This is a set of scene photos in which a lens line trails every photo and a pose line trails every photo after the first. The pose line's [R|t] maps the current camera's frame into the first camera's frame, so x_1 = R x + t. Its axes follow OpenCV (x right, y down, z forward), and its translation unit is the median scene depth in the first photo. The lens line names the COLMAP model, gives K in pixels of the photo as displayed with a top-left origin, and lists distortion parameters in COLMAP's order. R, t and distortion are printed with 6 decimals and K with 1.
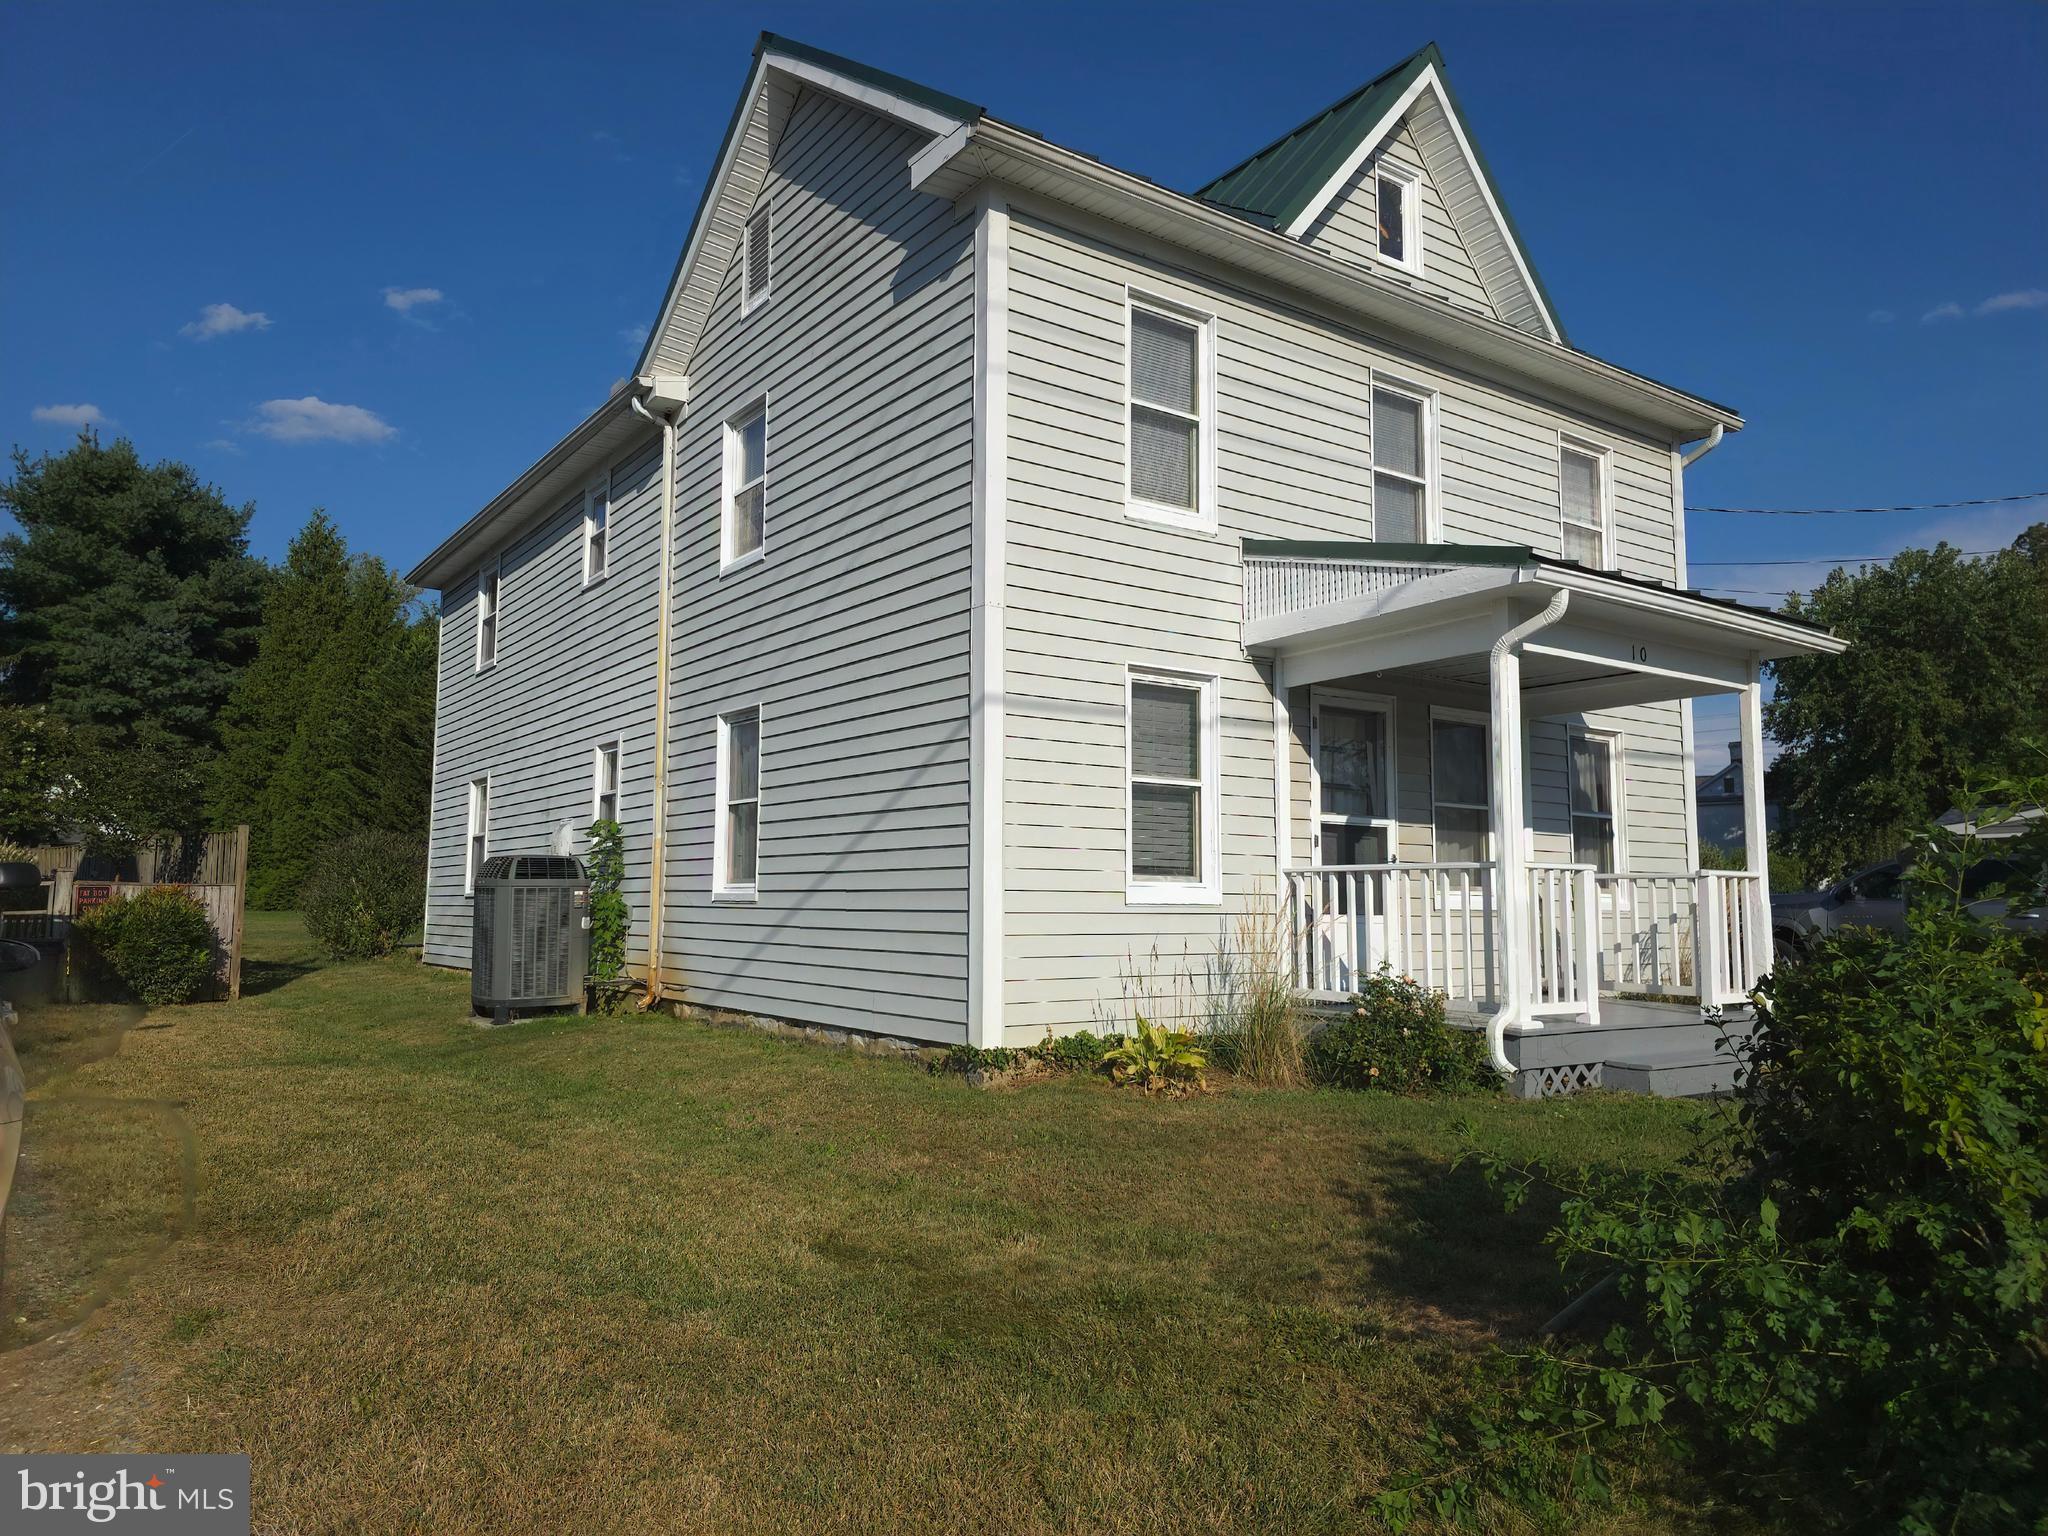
lens RADIAL K [[1370.7, 0, 1026.7], [0, 1370.7, 765.0], [0, 0, 1]] dist [0.079076, -0.063351]
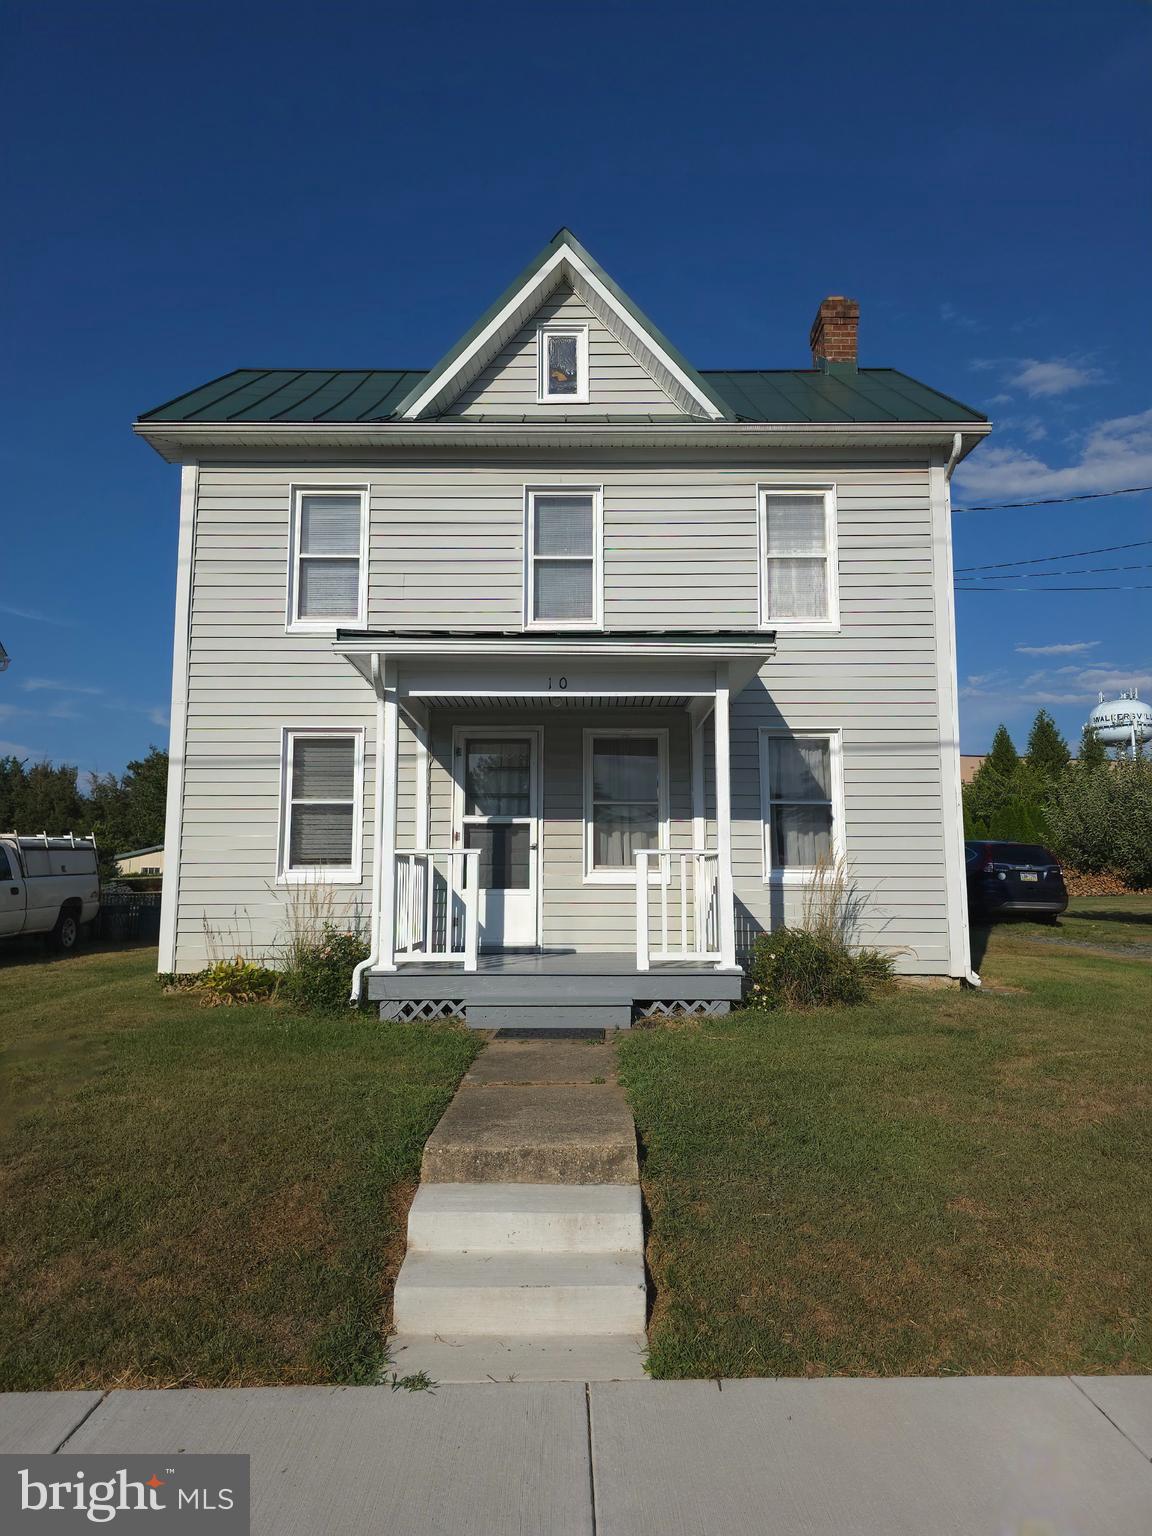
lens RADIAL K [[1008.1, 0, 576.0], [0, 1008.1, 768.0], [0, 0, 1]] dist [0.083043, -0.060553]
pose [[0.818746, -0.072399, -0.569573, 0.916664], [0.066227, 0.997305, -0.031570, 0.026772], [0.570324, -0.011873, 0.821334, 0.228382]]
